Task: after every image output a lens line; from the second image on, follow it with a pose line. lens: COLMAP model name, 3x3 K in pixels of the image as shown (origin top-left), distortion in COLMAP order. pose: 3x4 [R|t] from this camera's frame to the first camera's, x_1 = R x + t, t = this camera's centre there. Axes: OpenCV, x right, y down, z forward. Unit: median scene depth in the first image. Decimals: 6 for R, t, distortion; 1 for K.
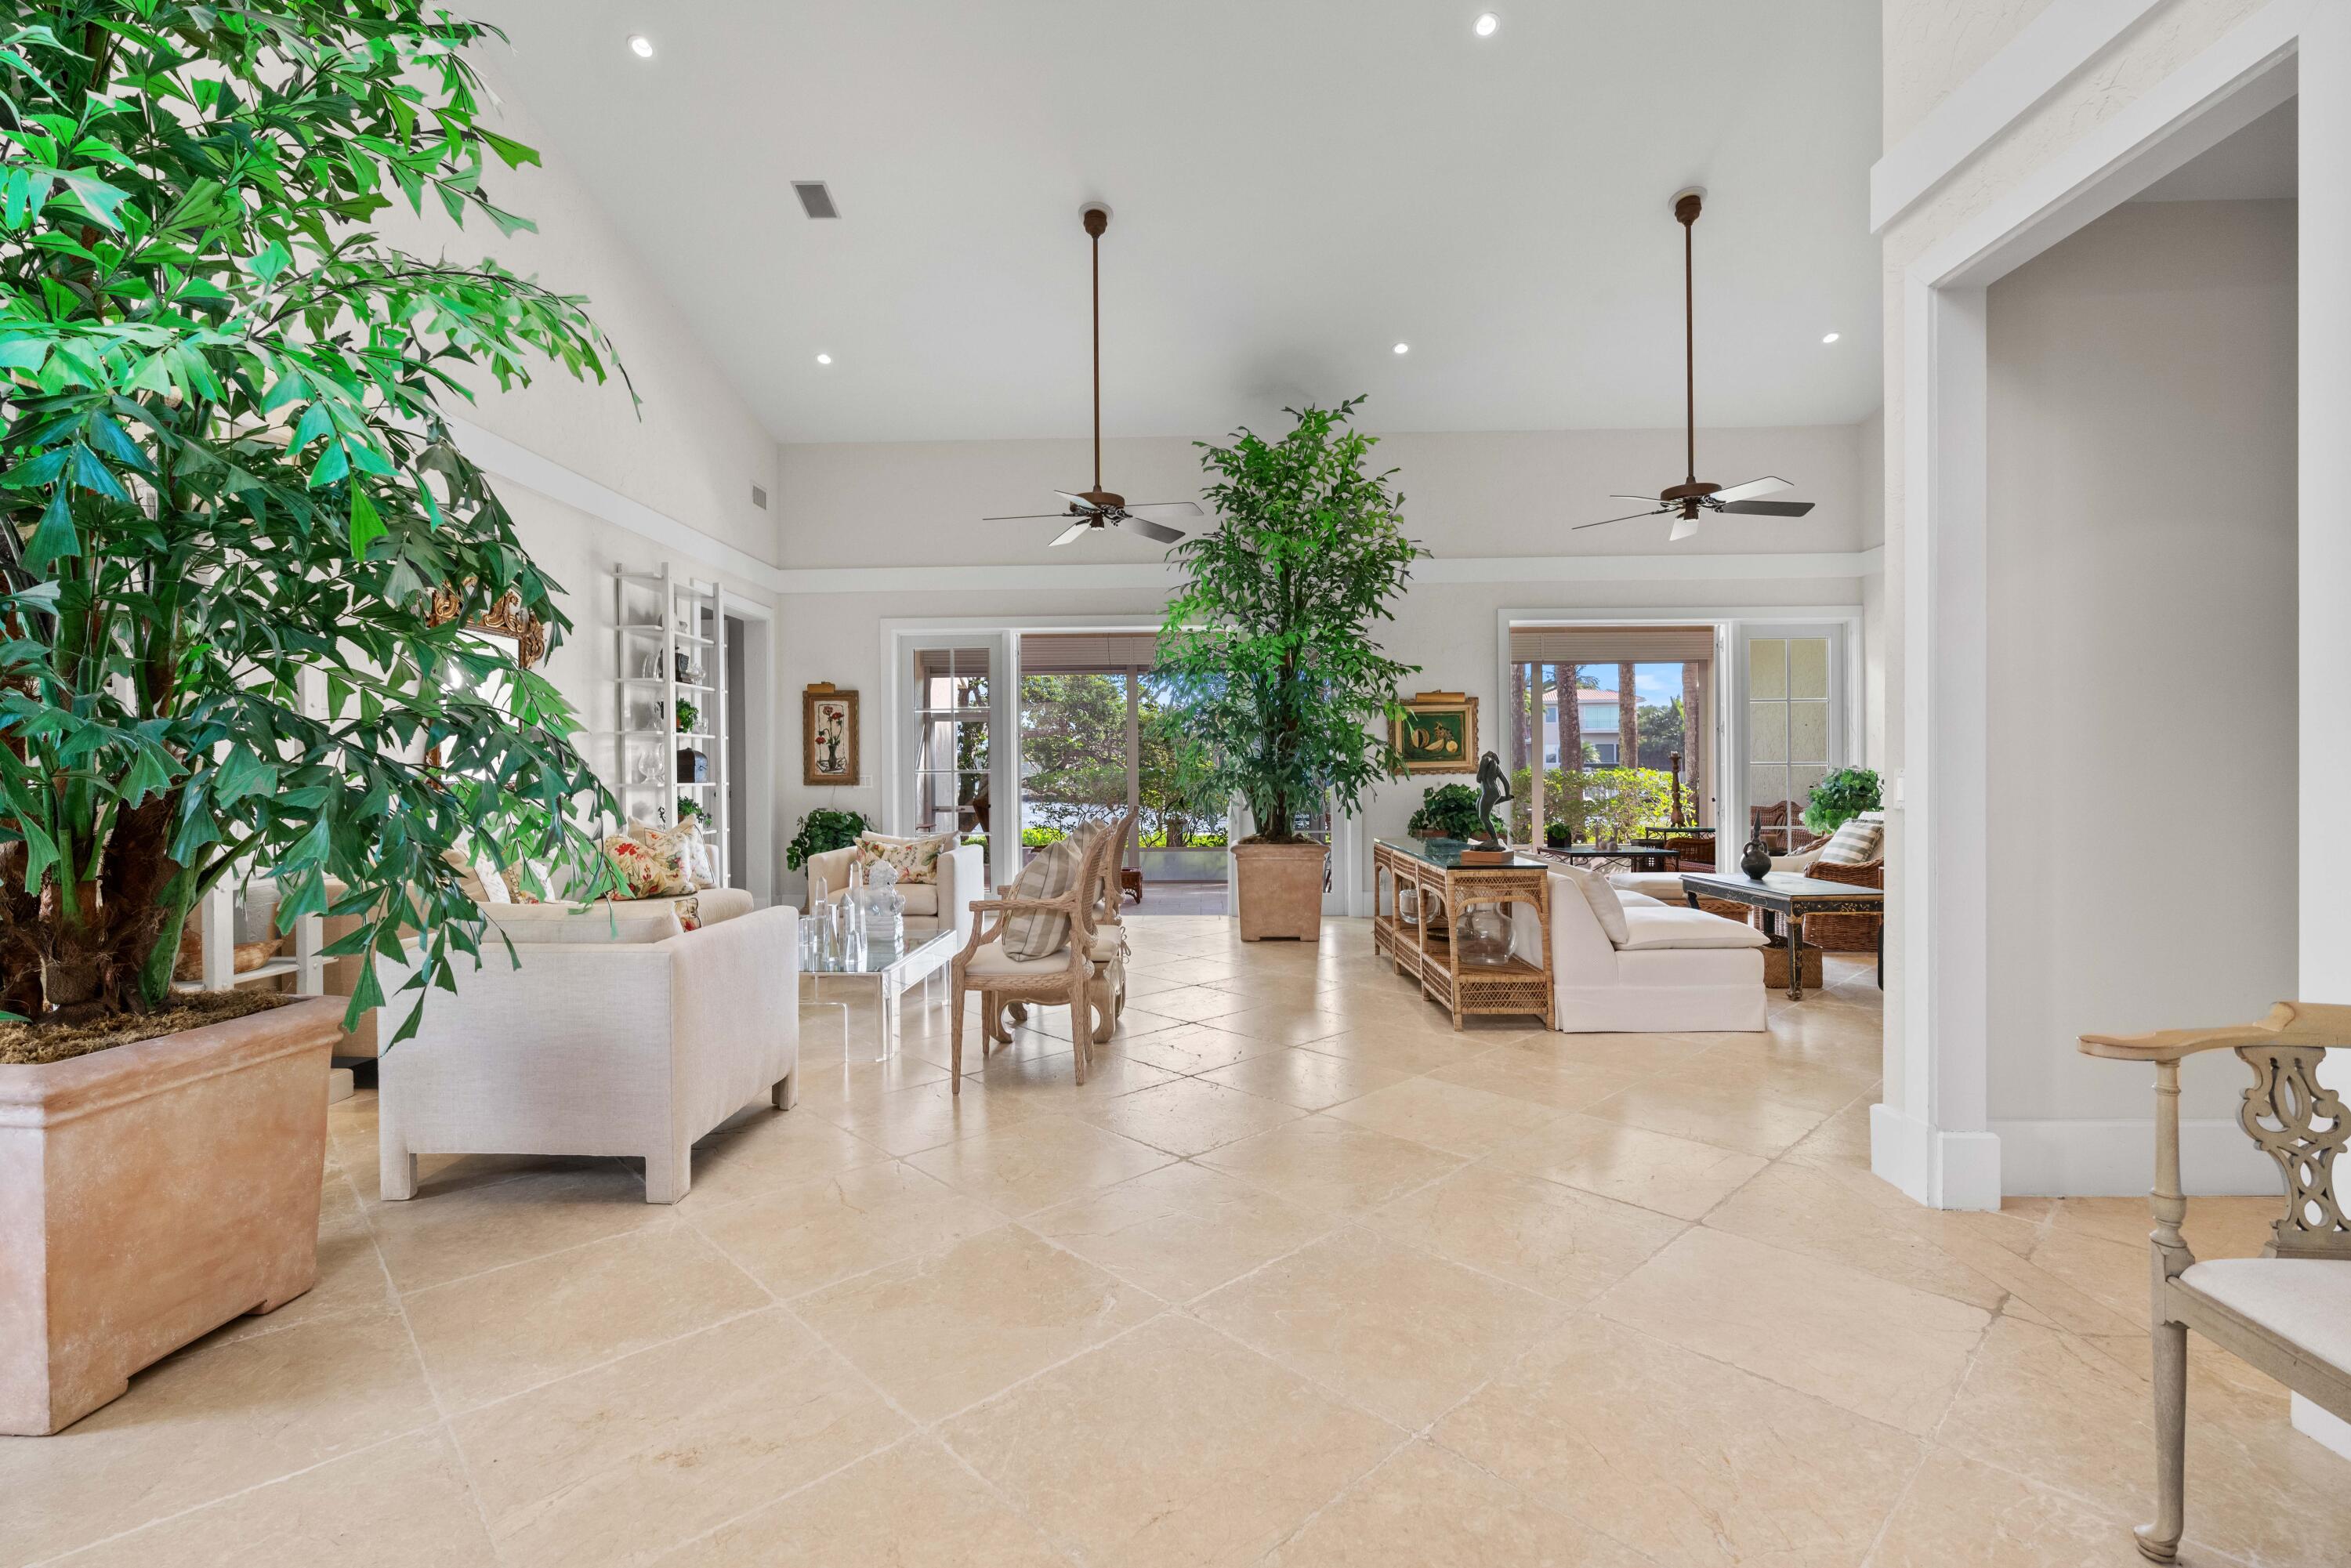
lens RADIAL K [[1046.7, 0, 1166.6], [0, 1046.7, 780.1], [0, 0, 1]] dist [-0.014458, 0.005688]
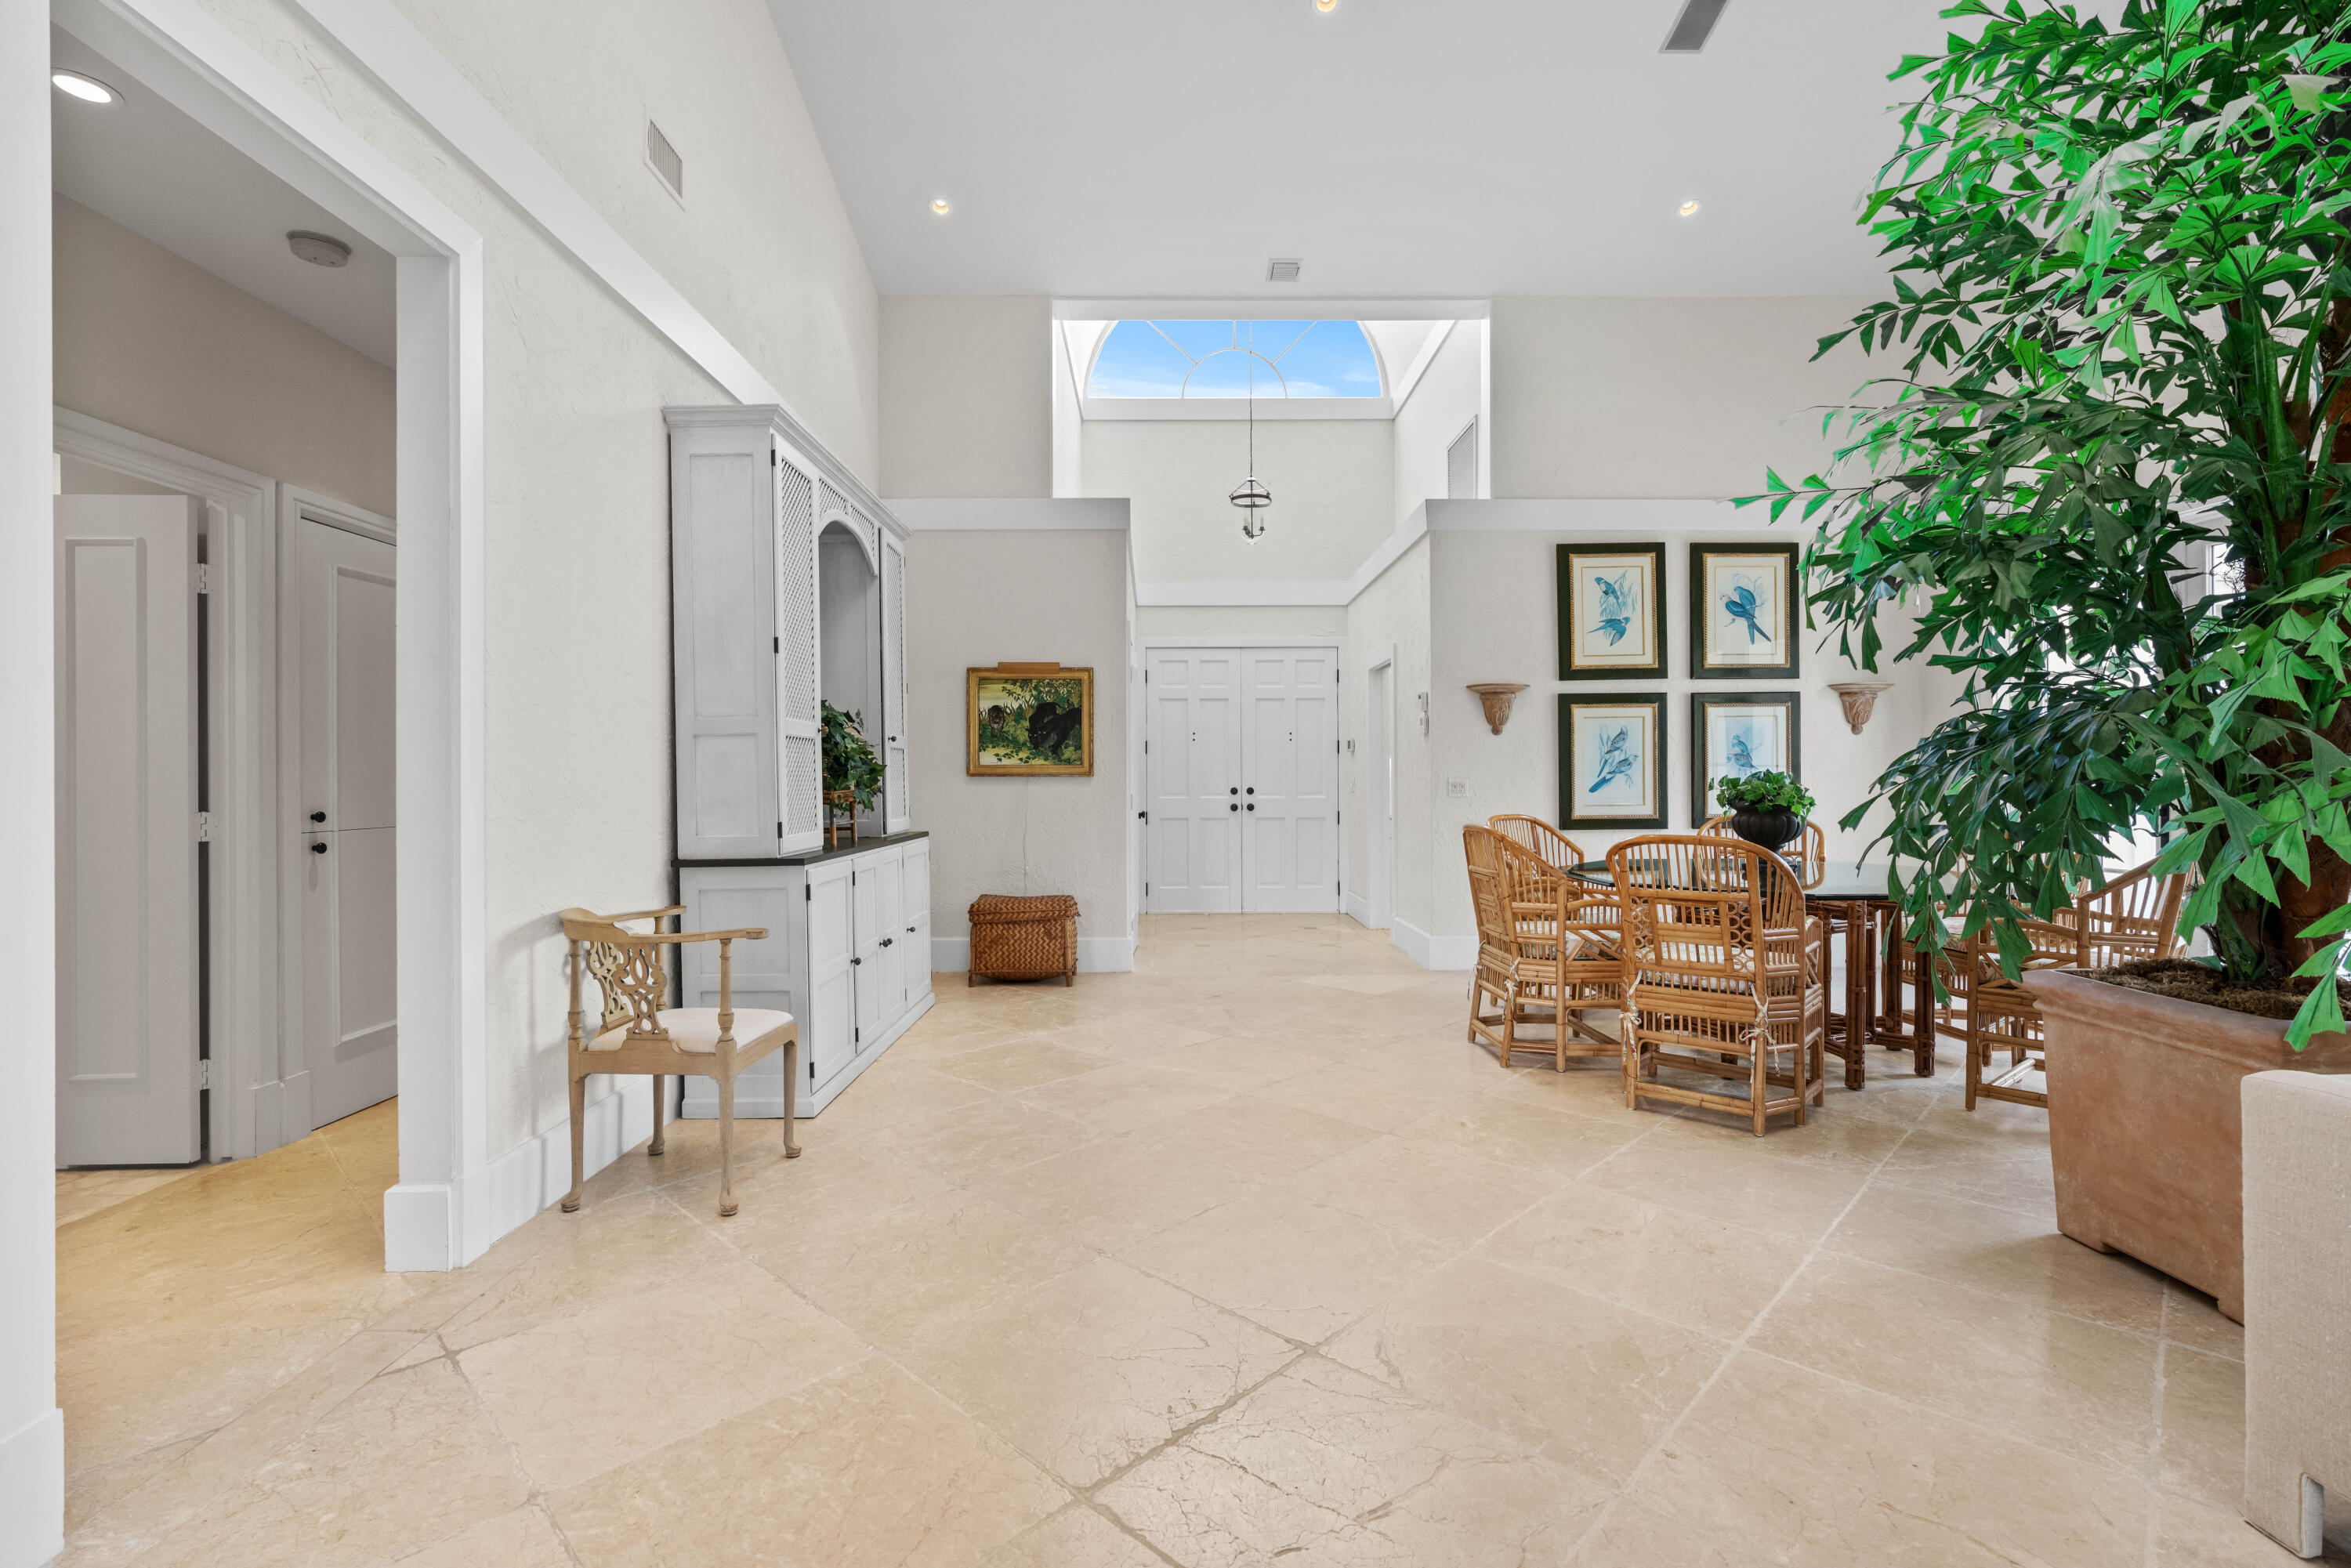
lens RADIAL K [[1051.9, 0, 1173.8], [0, 1051.9, 788.6], [0, 0, 1]] dist [-0.016135, 0.007174]
pose [[-0.998584, 0.012261, -0.051766, 0.102107], [0.011539, 0.999832, 0.014224, -0.006890], [0.051931, 0.013607, -0.998558, 1.127634]]
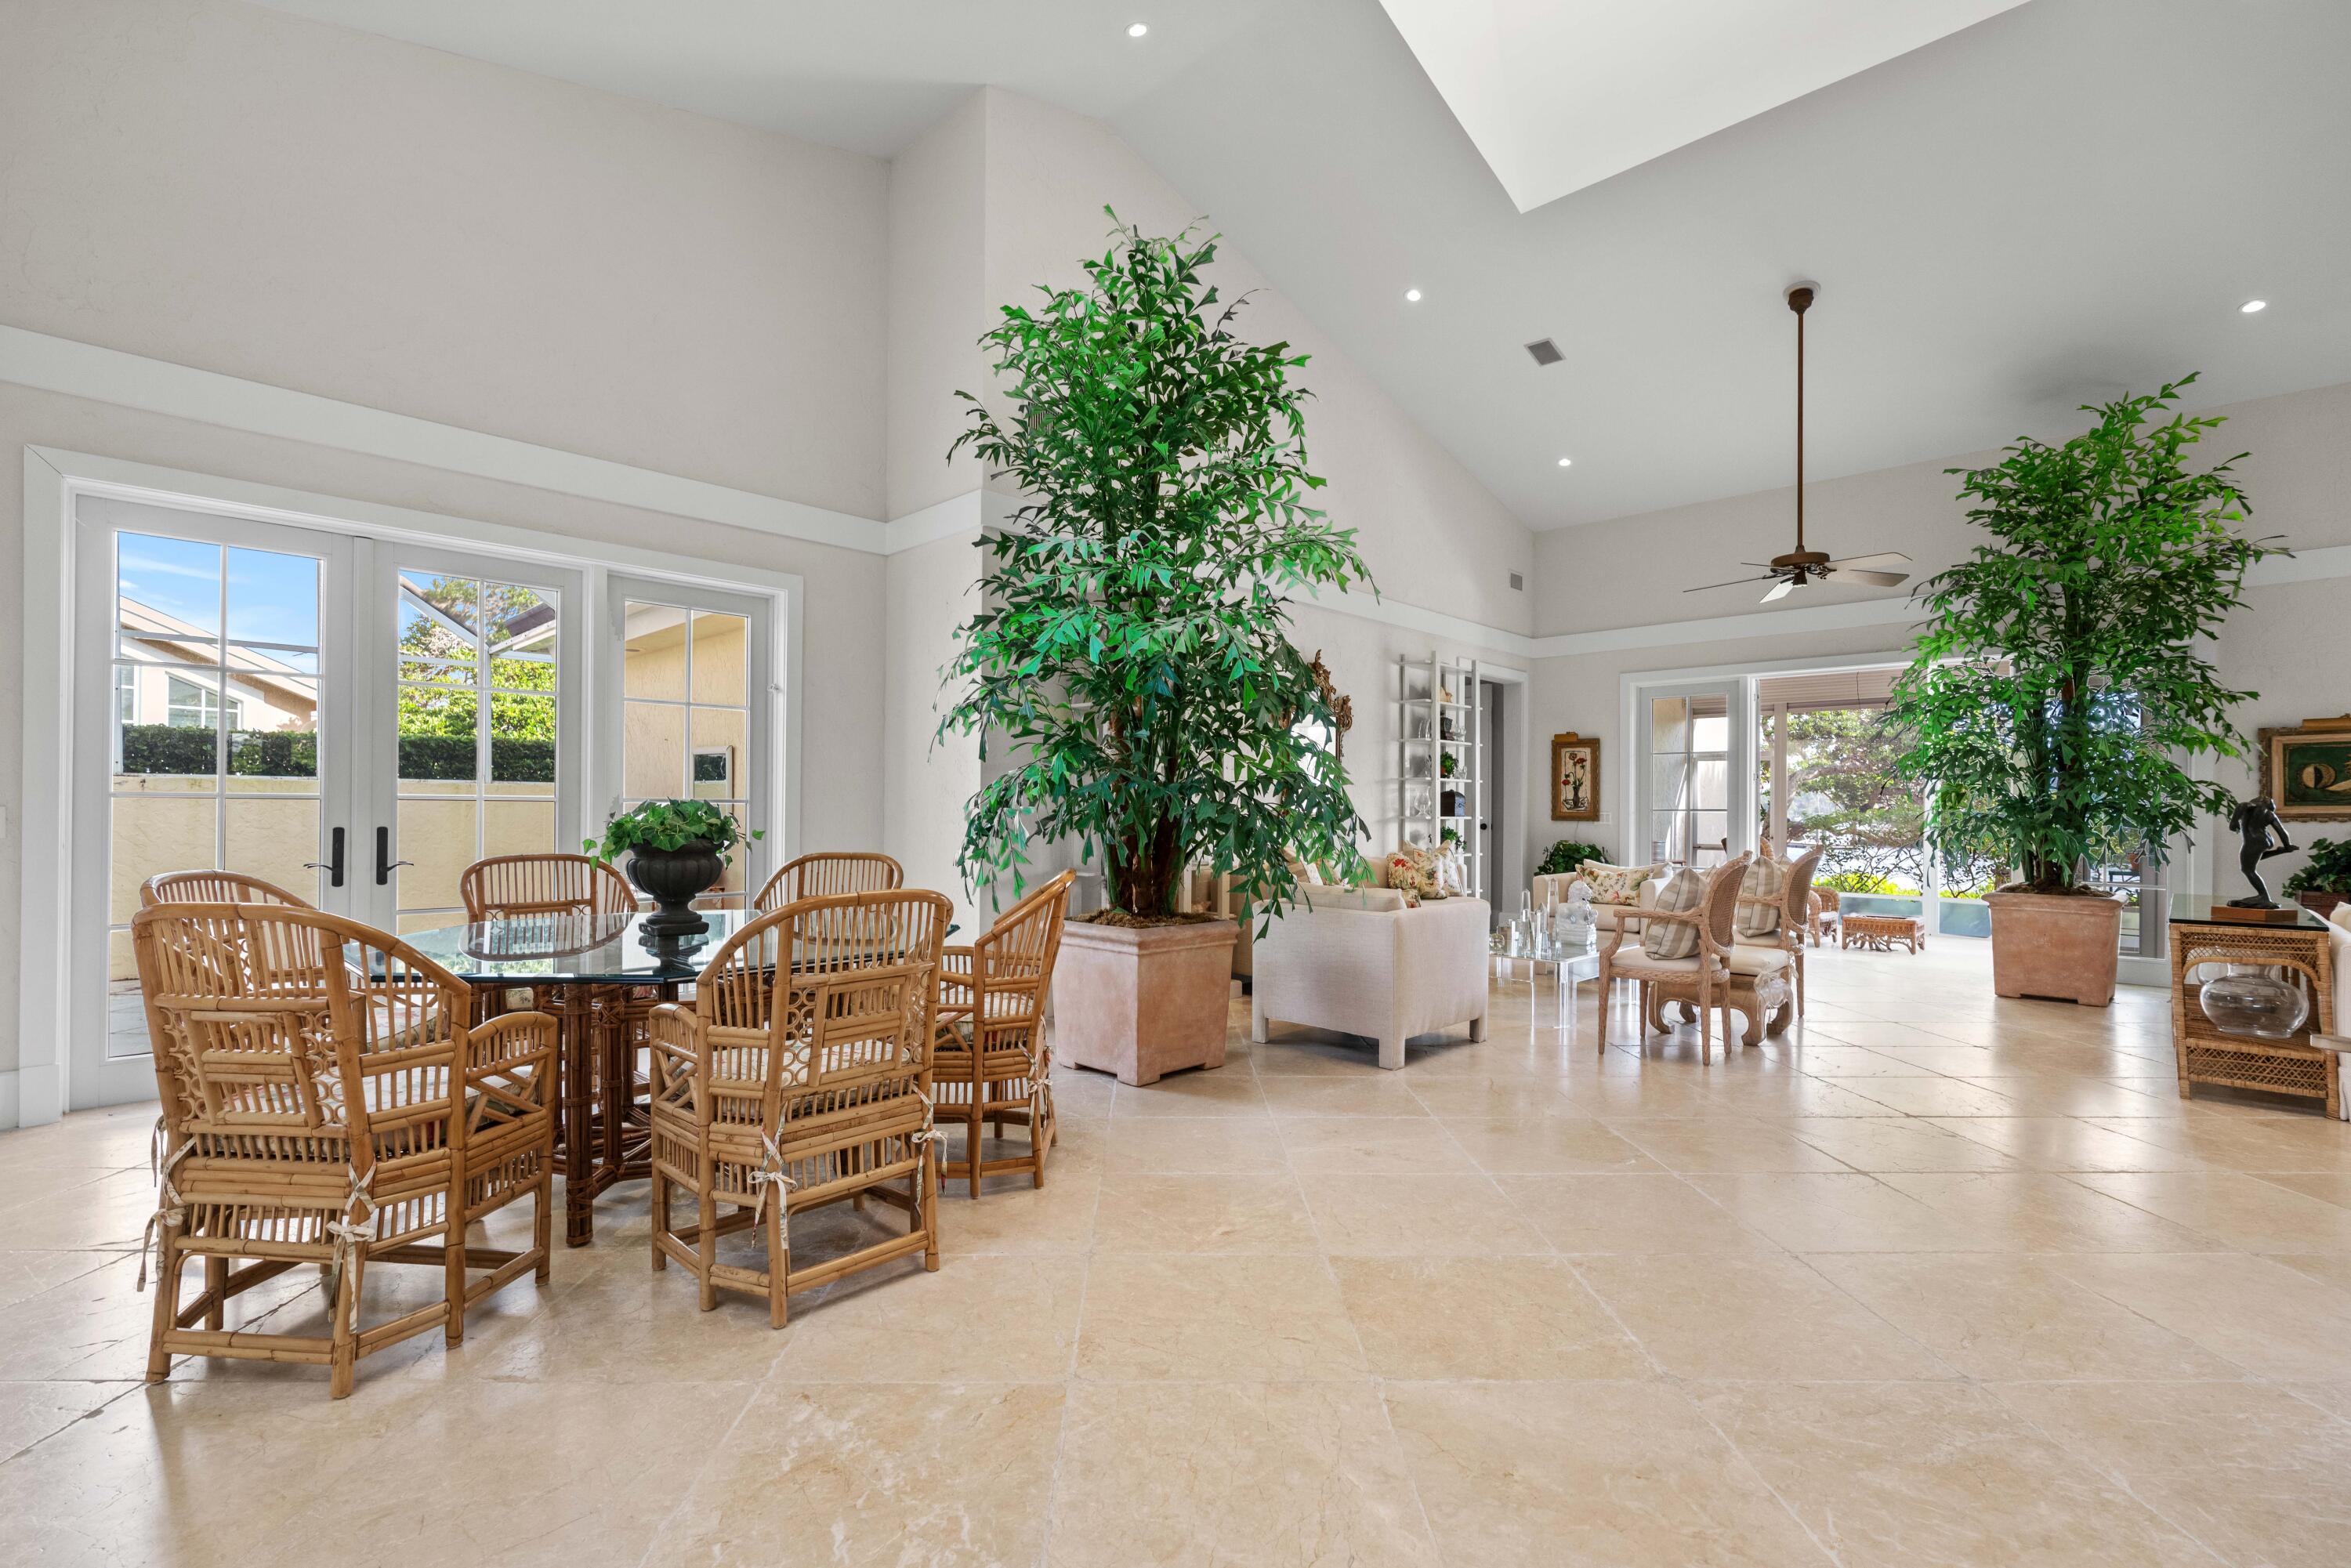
lens RADIAL K [[1051.9, 0, 1173.8], [0, 1051.9, 788.6], [0, 0, 1]] dist [-0.016135, 0.007174]
pose [[0.742736, -0.000963, -0.669583, 0.280000], [-0.016711, 0.999661, -0.019975, -0.000517], [0.669376, 0.026025, 0.742468, -0.351468]]
